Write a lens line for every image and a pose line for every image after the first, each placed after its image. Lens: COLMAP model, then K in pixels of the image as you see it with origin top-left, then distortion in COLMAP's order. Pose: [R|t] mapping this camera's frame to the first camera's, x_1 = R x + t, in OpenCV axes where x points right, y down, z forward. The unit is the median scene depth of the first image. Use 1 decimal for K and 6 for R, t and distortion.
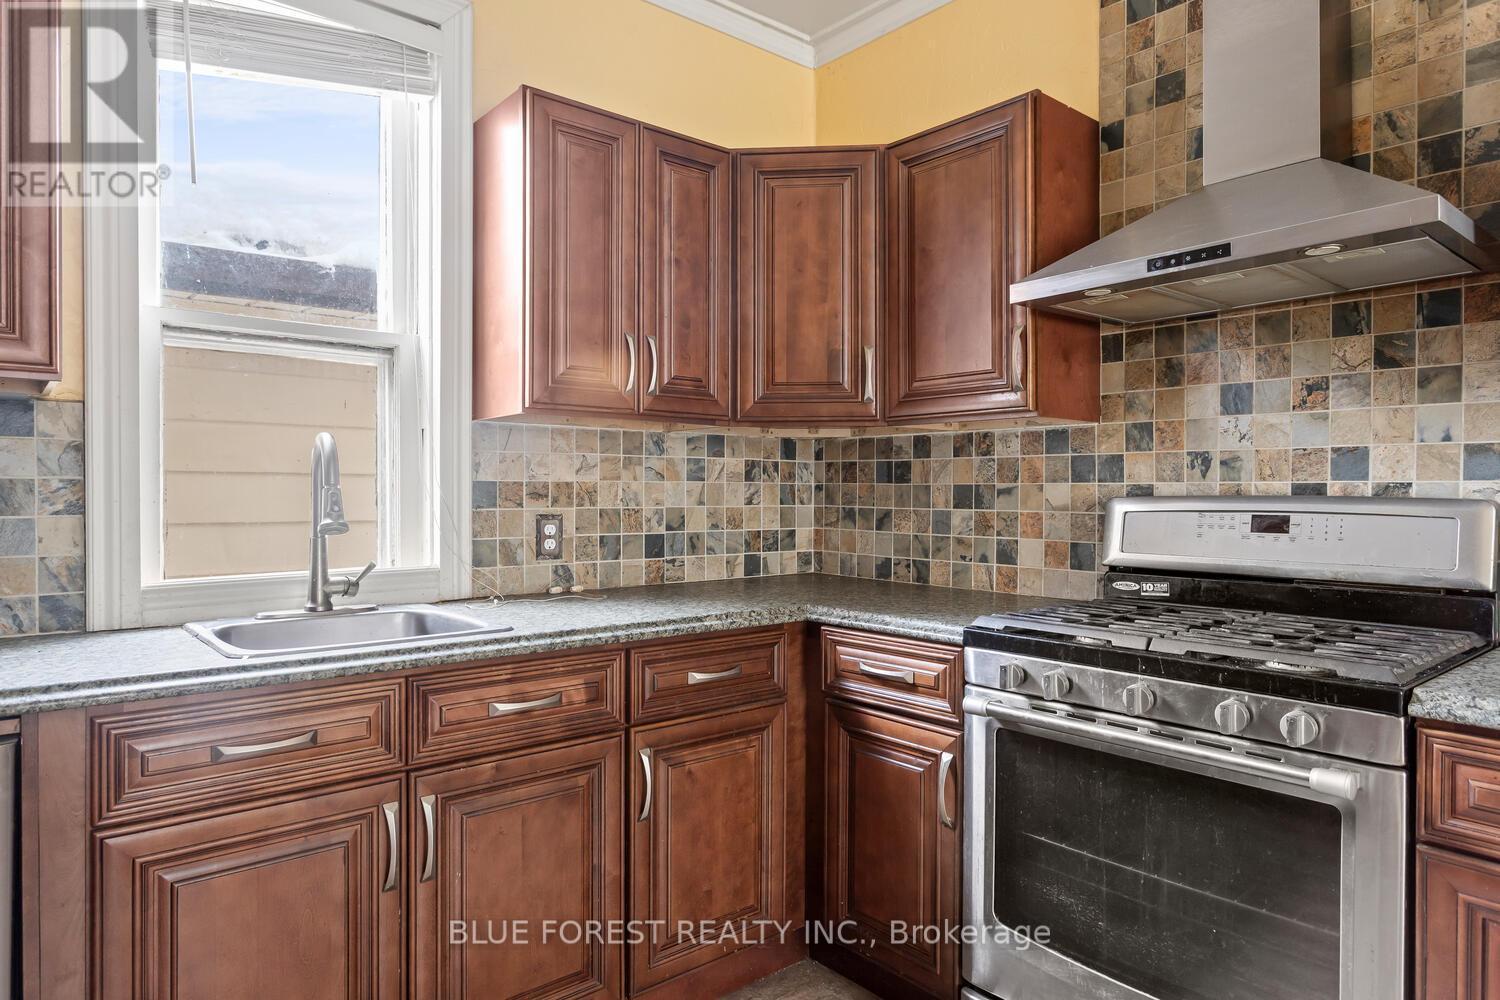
lens RADIAL K [[914.2, 0, 748.6], [0, 914.2, 490.7], [0, 0, 1]] dist [-0.006830, 0.002064]
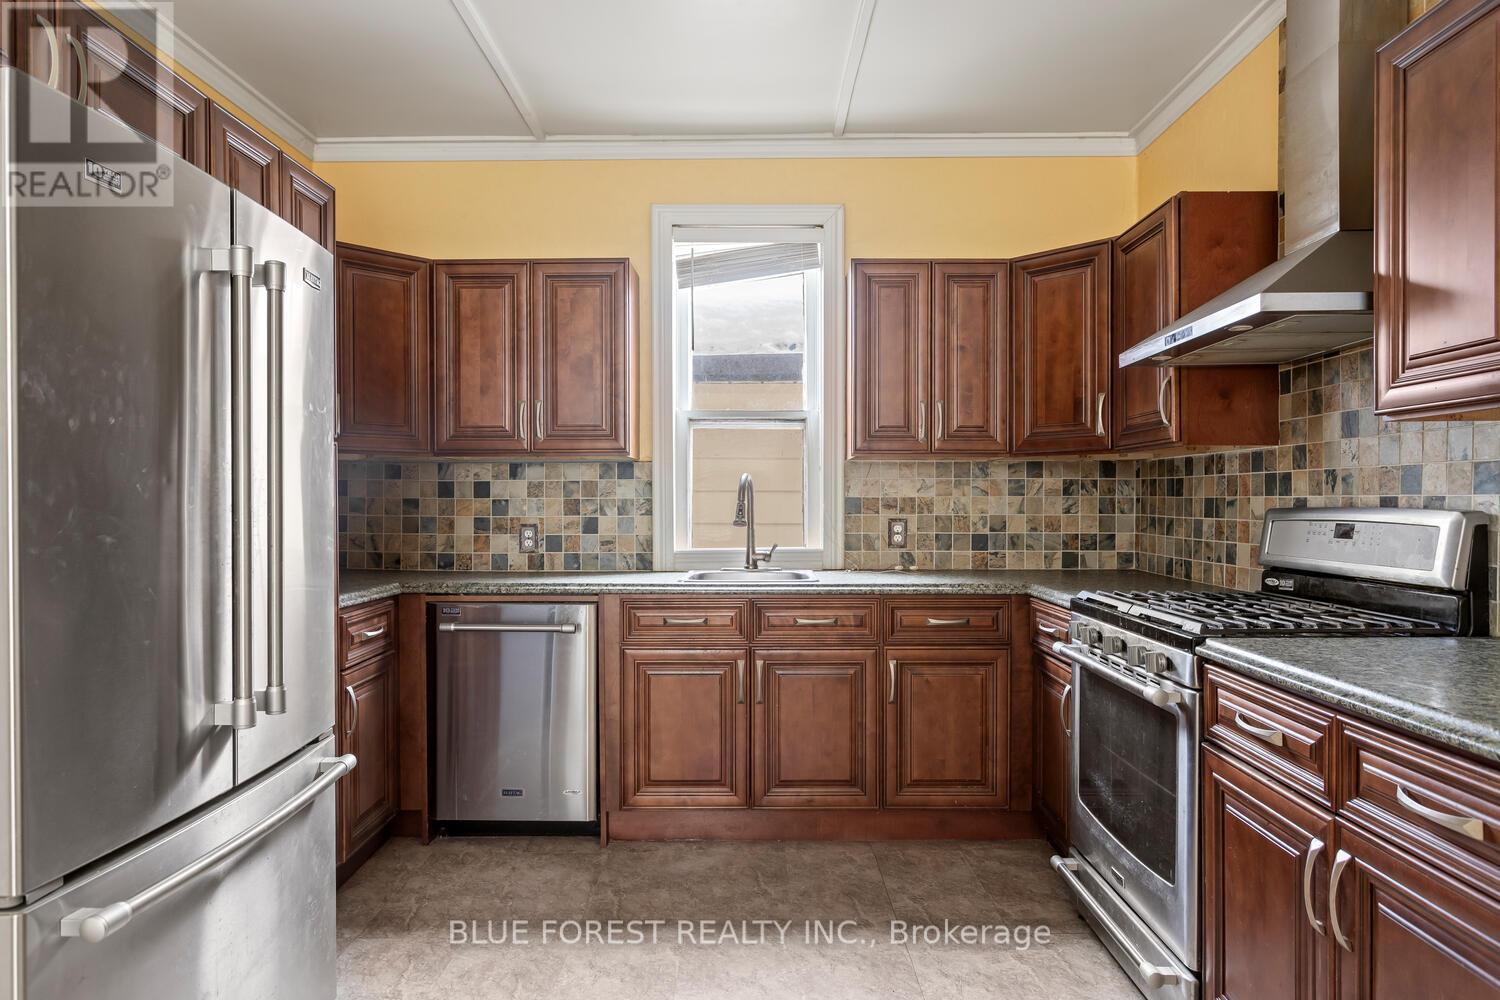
lens RADIAL K [[907.8, 0, 751.2], [0, 907.8, 507.3], [0, 0, 1]] dist [-0.001369, 0.001073]
pose [[0.756177, 0.001562, -0.654365, 0.626095], [0.002894, 0.999979, 0.005731, -0.002822], [0.654360, -0.006227, 0.756157, -0.331986]]
